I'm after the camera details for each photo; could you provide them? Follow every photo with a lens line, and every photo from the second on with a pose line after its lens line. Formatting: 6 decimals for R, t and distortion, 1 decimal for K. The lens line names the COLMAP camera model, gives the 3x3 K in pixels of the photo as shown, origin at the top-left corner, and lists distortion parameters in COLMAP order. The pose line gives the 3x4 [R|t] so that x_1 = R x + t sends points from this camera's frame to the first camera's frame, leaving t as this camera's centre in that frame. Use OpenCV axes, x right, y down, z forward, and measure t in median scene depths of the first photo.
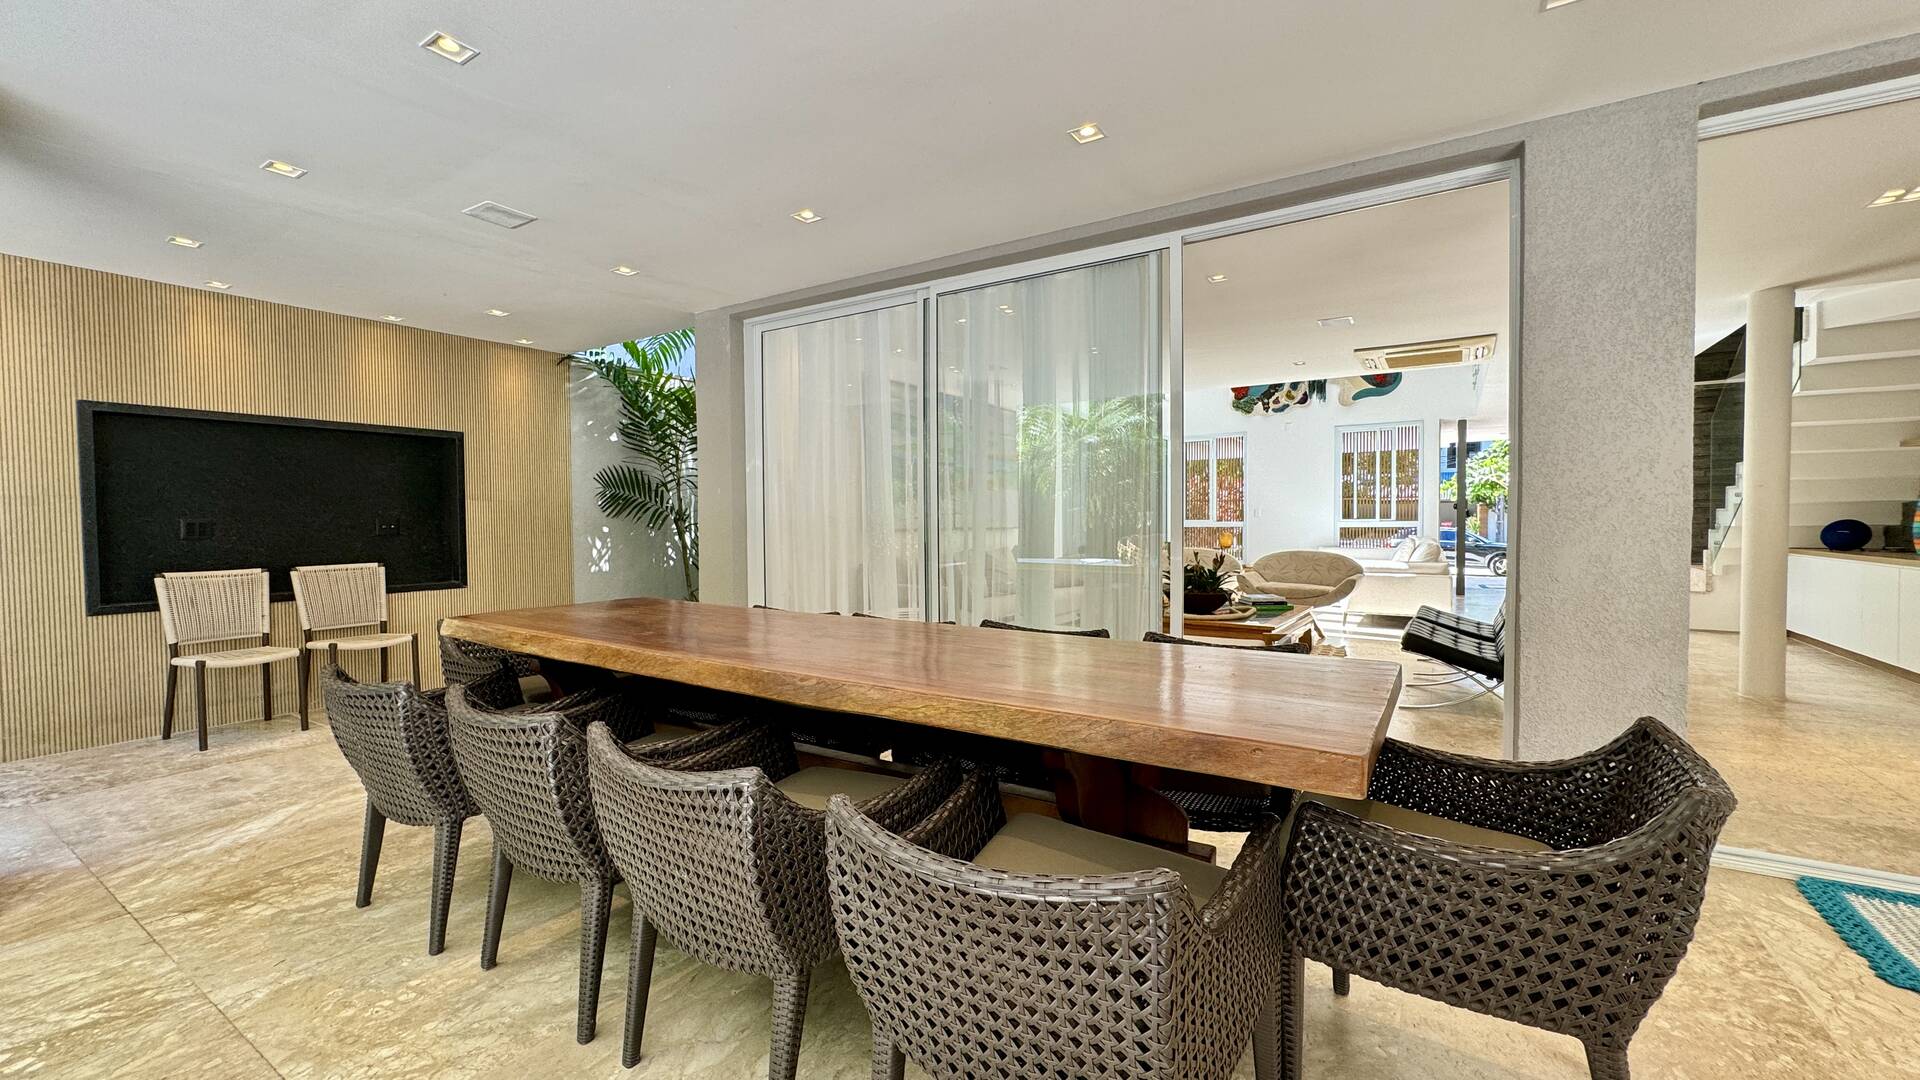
lens RADIAL K [[754.8, 0, 964.8], [0, 754.8, 535.8], [0, 0, 1]] dist [-0.001228, 0.000326]
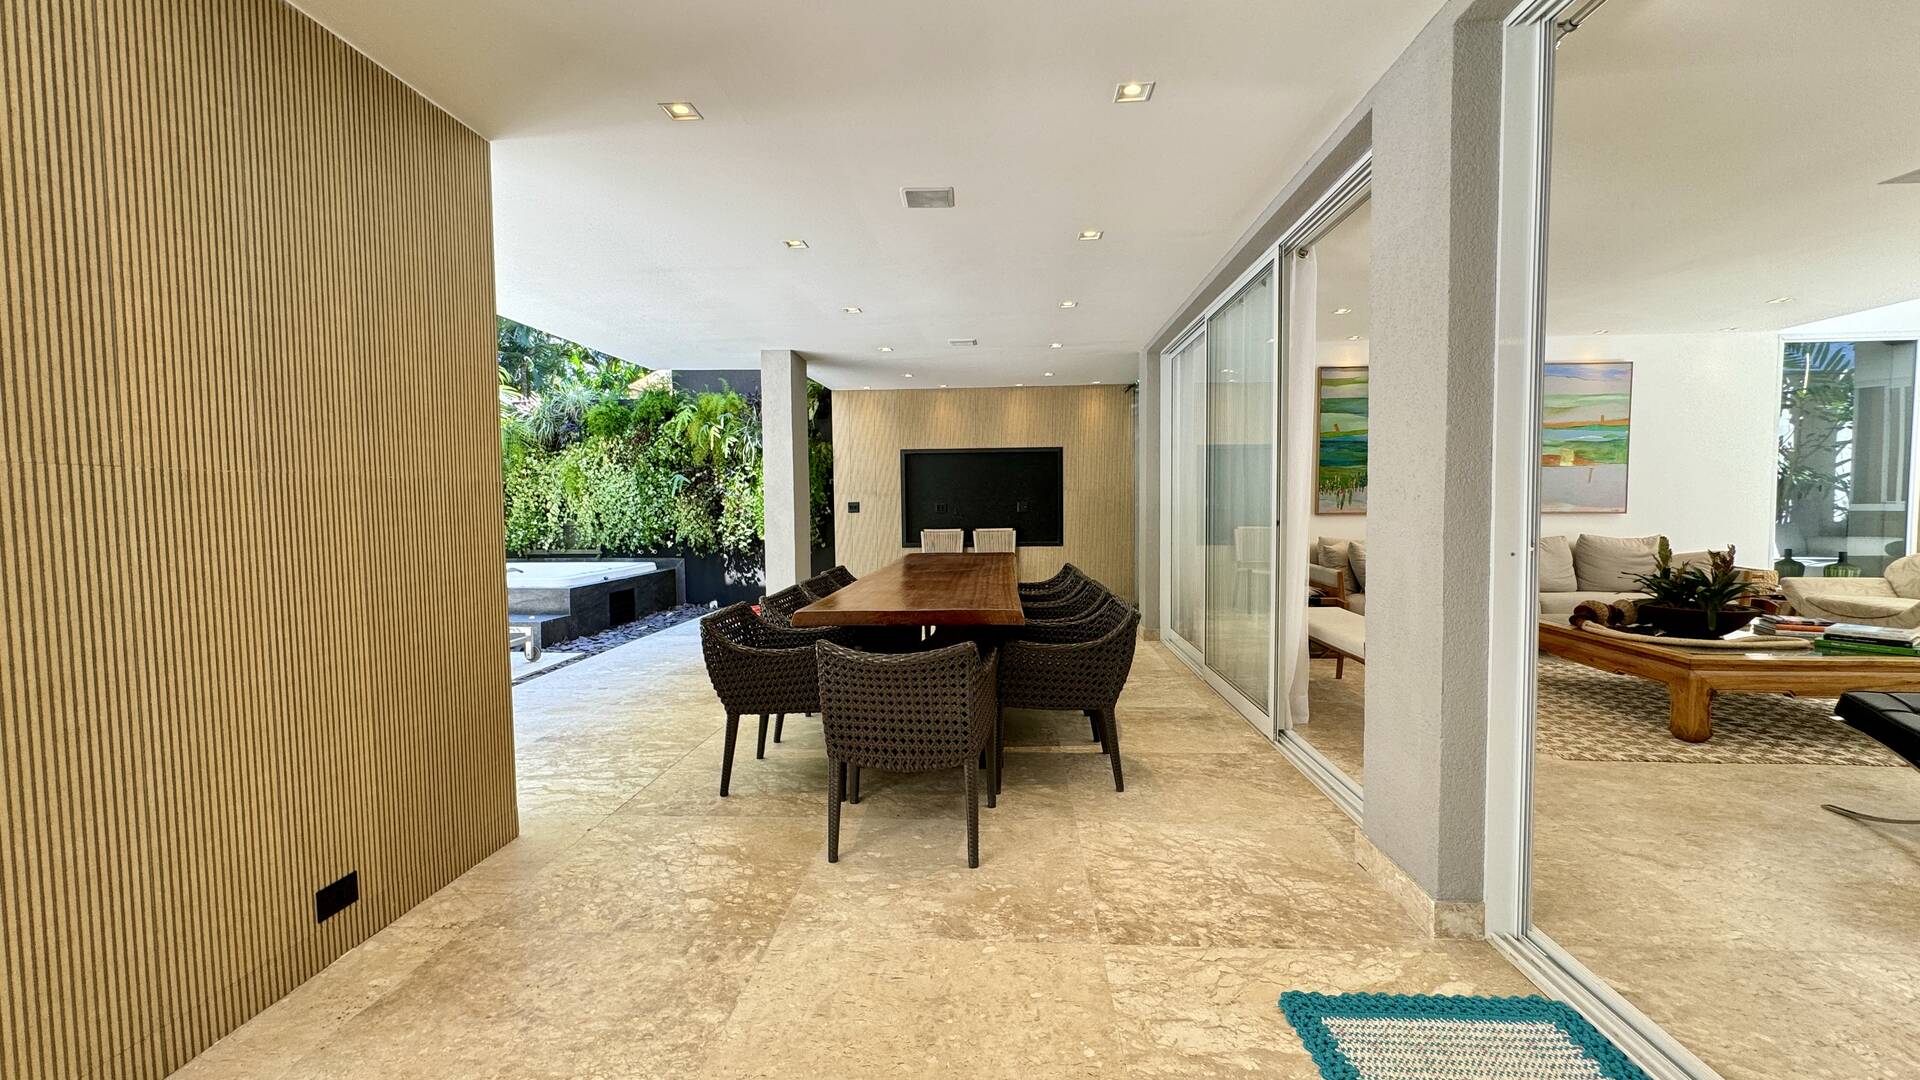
lens RADIAL K [[754.8, 0, 964.5], [0, 754.8, 539.6], [0, 0, 1]] dist [-0.001228, 0.000326]
pose [[0.485394, 0.043974, -0.873189, 0.679964], [-0.015336, 0.999009, 0.041785, -0.008444], [0.874161, -0.006891, 0.485588, 0.065659]]
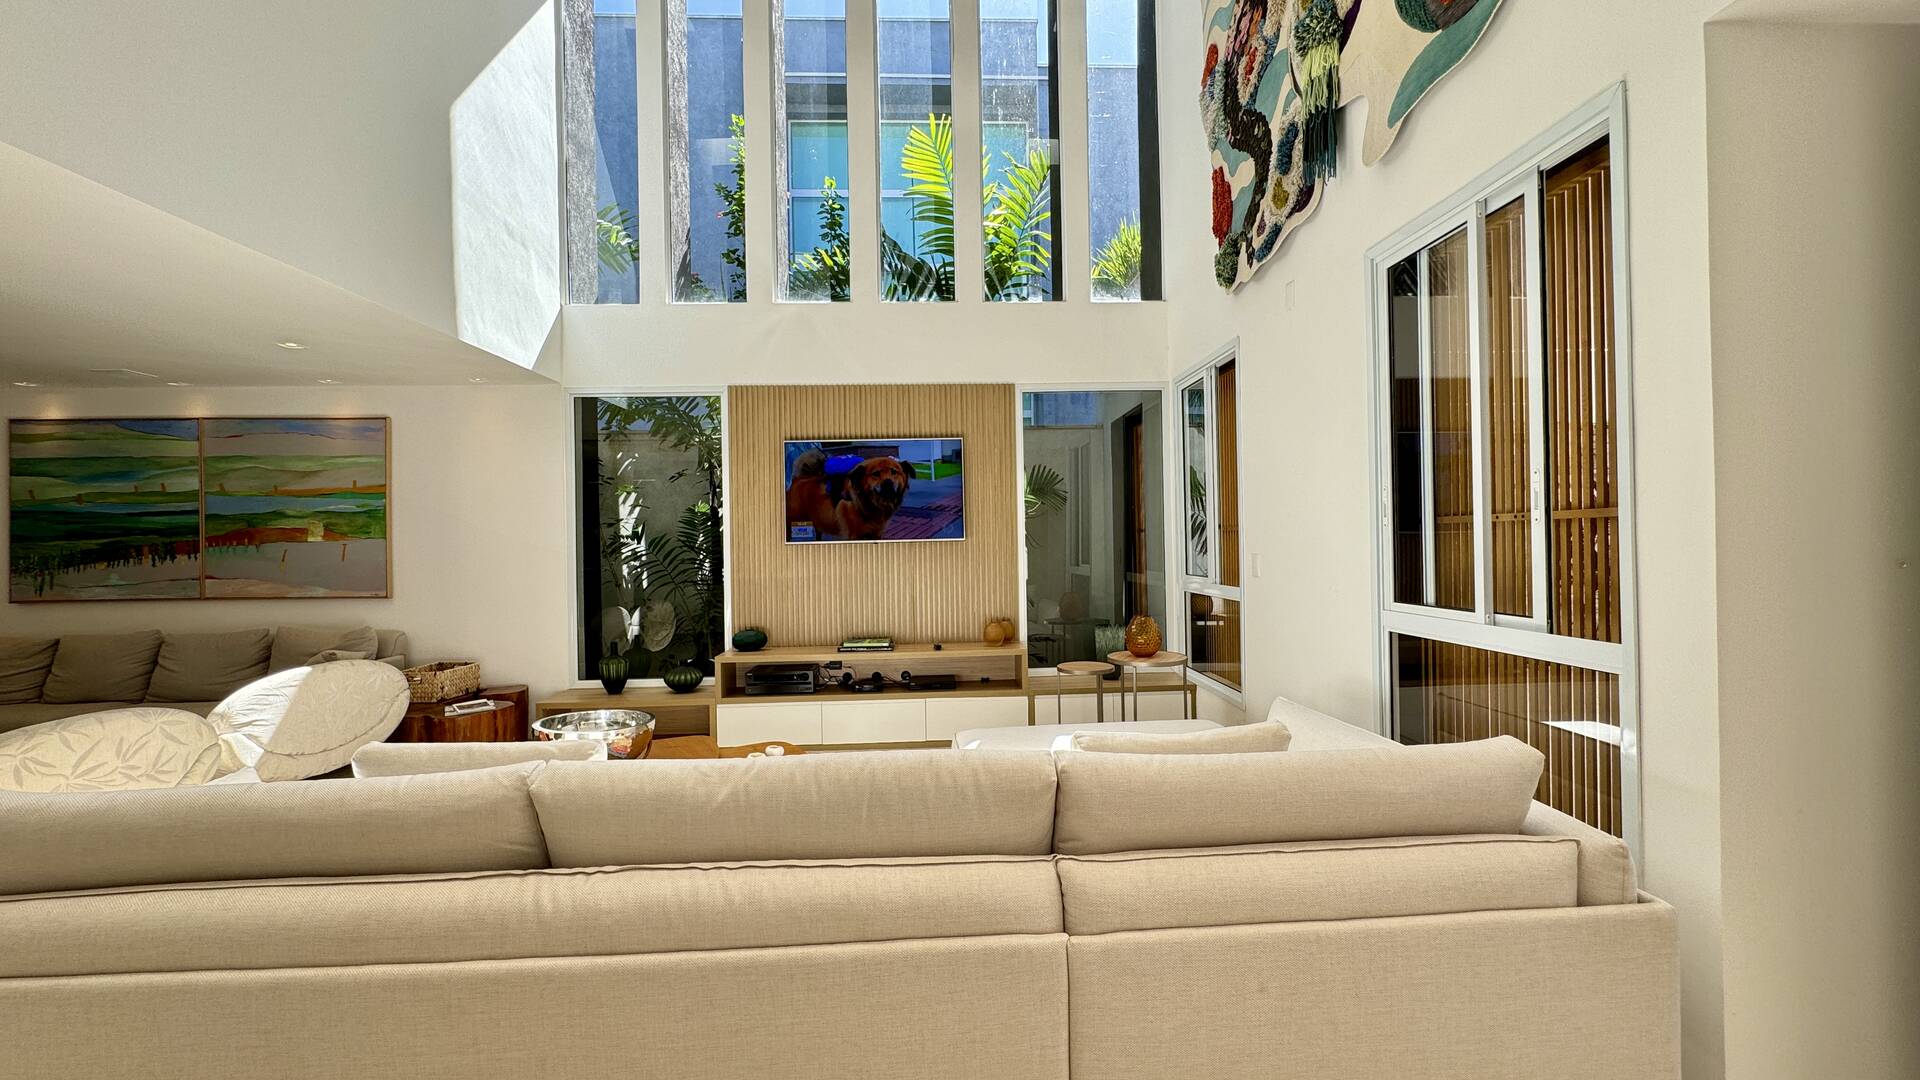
lens RADIAL K [[754.8, 0, 970.4], [0, 754.8, 542.7], [0, 0, 1]] dist [-0.001228, 0.000326]
pose [[0.573010, -0.005206, -0.819532, 1.415554], [-0.008156, 0.999894, -0.012054, -0.085188], [0.819508, 0.013591, 0.572907, 1.665306]]
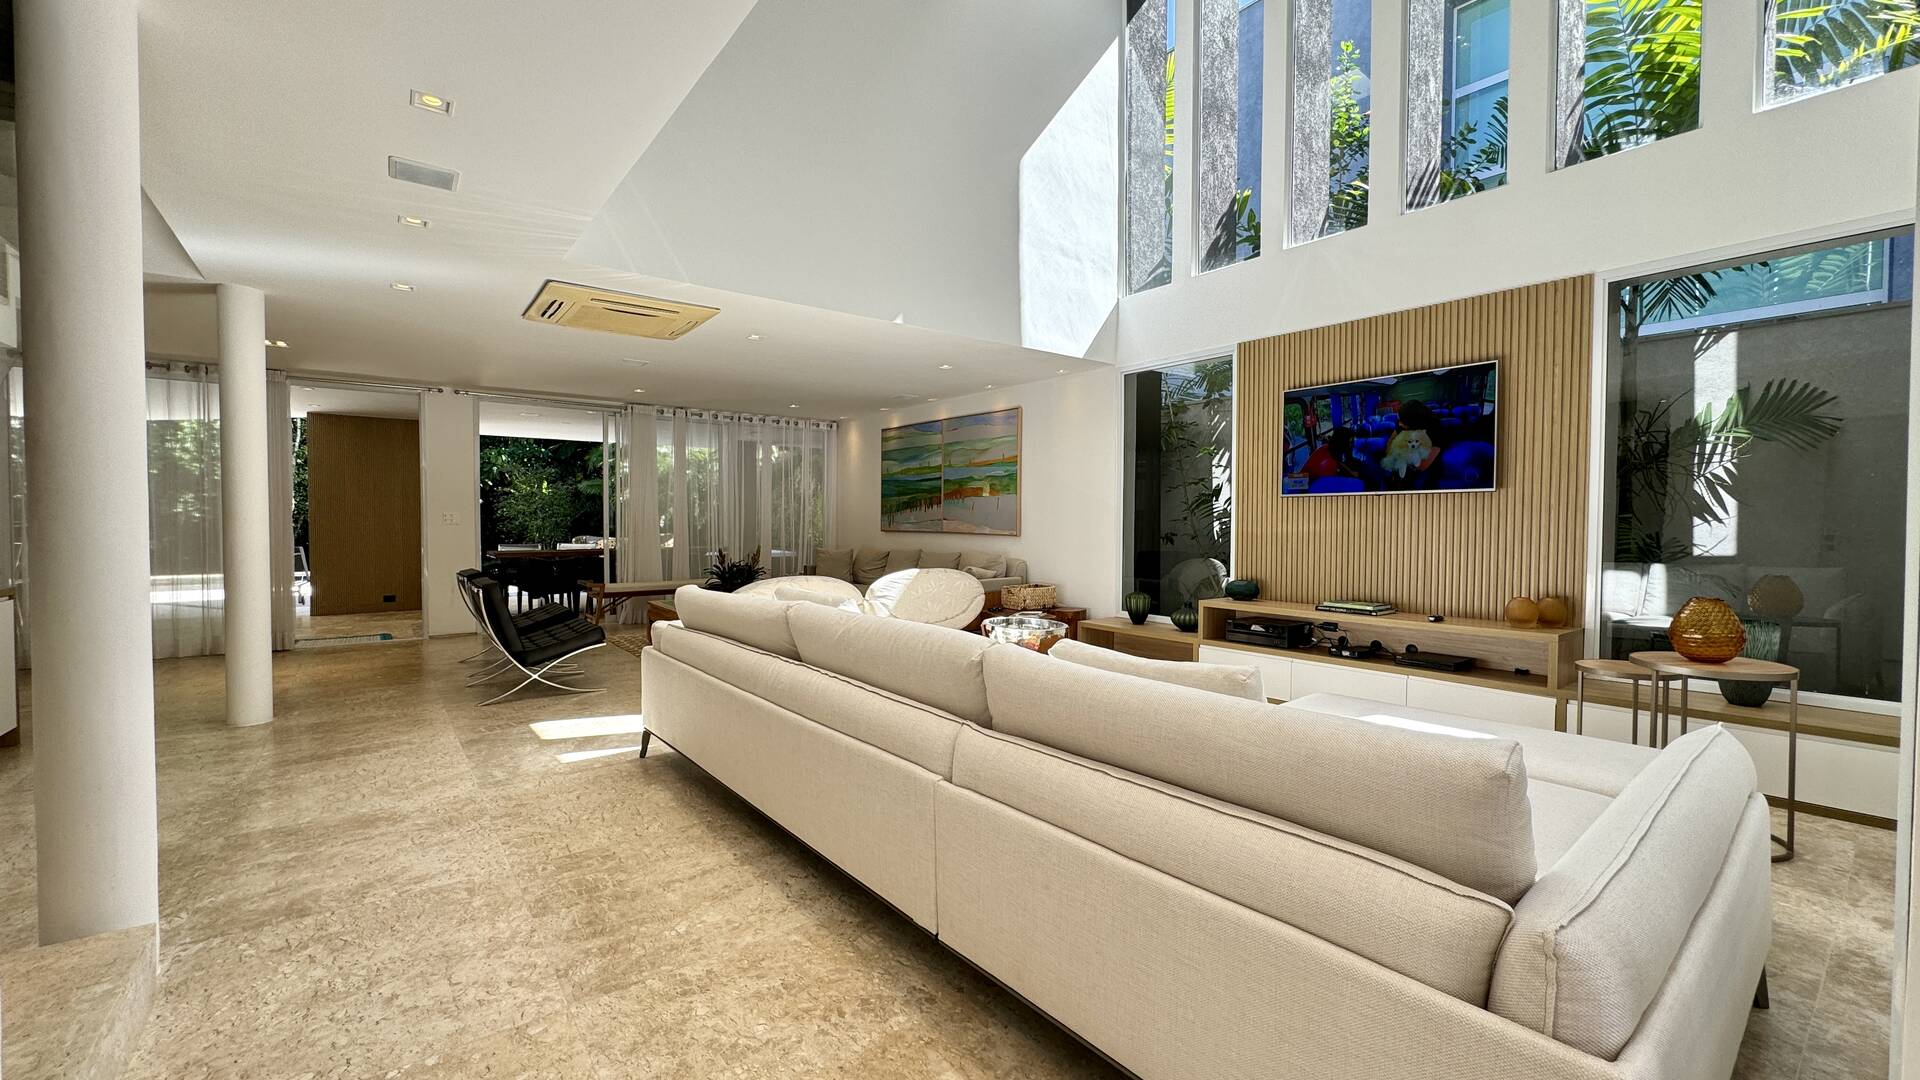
lens RADIAL K [[754.8, 0, 971.8], [0, 754.8, 543.5], [0, 0, 1]] dist [-0.001228, 0.000326]
pose [[-0.316694, 0.033673, -0.947930, 1.521756], [-0.028197, 0.998594, 0.044893, -0.064566], [0.948109, 0.040946, -0.315299, 1.978177]]
